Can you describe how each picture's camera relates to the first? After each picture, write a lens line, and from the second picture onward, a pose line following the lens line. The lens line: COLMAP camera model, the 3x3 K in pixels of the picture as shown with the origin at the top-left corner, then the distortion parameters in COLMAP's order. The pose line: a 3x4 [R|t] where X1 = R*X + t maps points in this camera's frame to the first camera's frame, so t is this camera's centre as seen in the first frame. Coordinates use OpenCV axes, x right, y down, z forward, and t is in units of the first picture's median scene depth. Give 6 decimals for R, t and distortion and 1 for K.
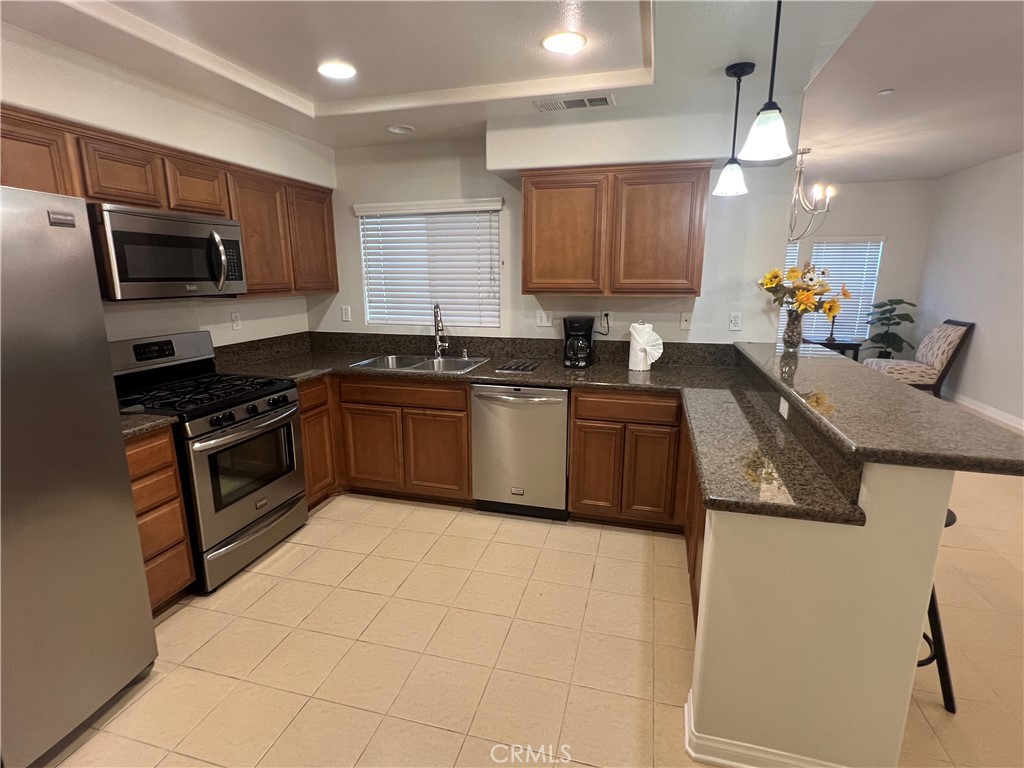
lens RADIAL K [[505.9, 0, 513.5], [0, 505.9, 384.9], [0, 0, 1]] dist [0.000926, 0.000045]
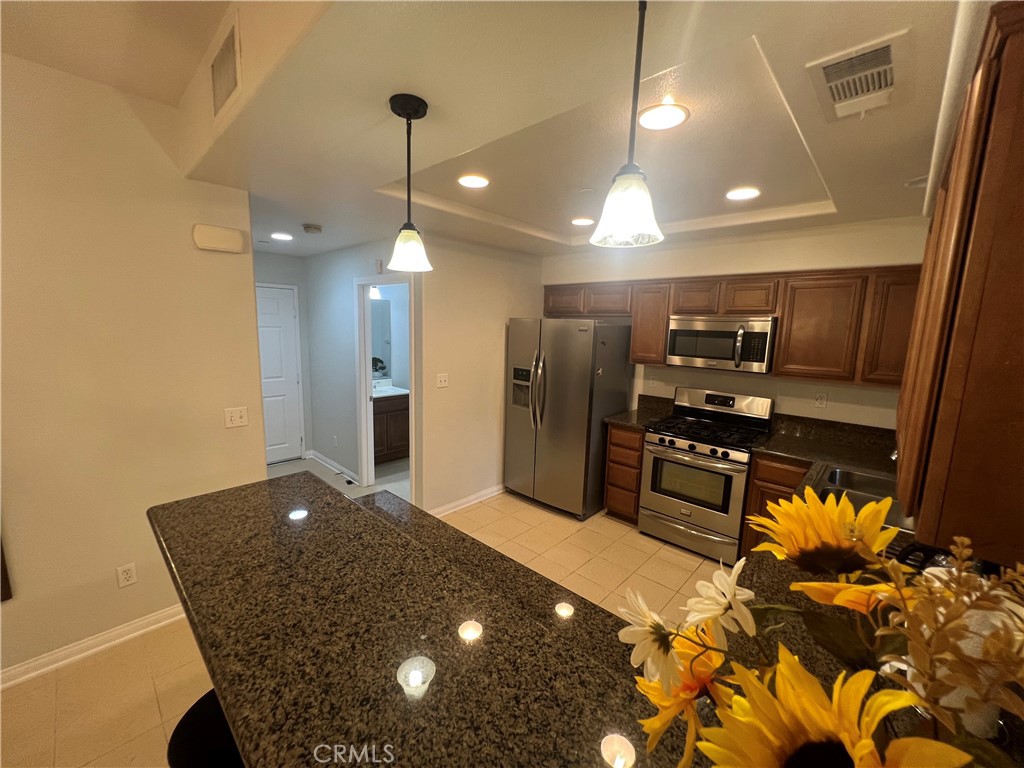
lens RADIAL K [[410.8, 0, 510.6], [0, 410.8, 385.5], [0, 0, 1]] dist [0.003996, 0.001110]
pose [[-0.466979, 0.114611, -0.876809, 0.324171], [-0.219706, 0.945433, 0.240594, -0.126118], [0.856539, 0.304992, -0.416317, 0.436519]]
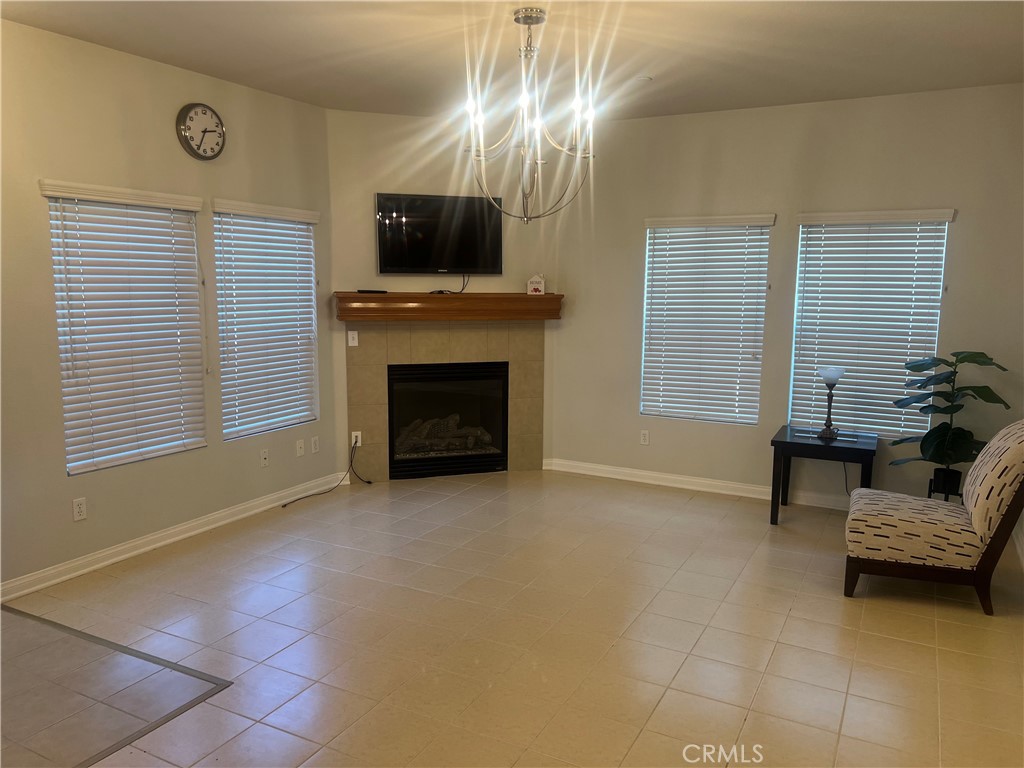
lens RADIAL K [[767.5, 0, 508.0], [0, 767.5, 383.3], [0, 0, 1]] dist [0.047065, -0.037597]
pose [[0.973486, 0.040745, -0.225090, 0.614034], [-0.059355, 0.995298, -0.076538, -0.080135], [0.220914, 0.087869, 0.971327, 0.316477]]
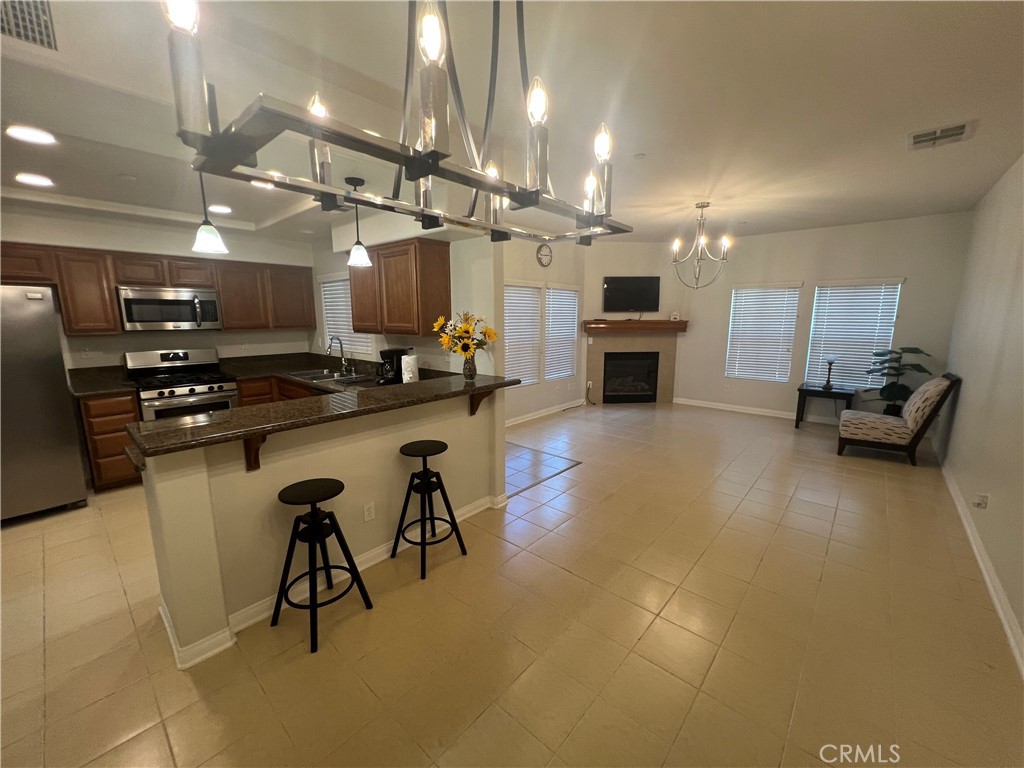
lens RADIAL K [[410.8, 0, 514.2], [0, 410.8, 382.7], [0, 0, 1]] dist [0.003996, 0.001110]
pose [[0.897684, 0.073767, -0.434421, 0.531377], [-0.096882, 0.994804, -0.031273, -0.020808], [0.429857, 0.070161, 0.900167, 0.062166]]
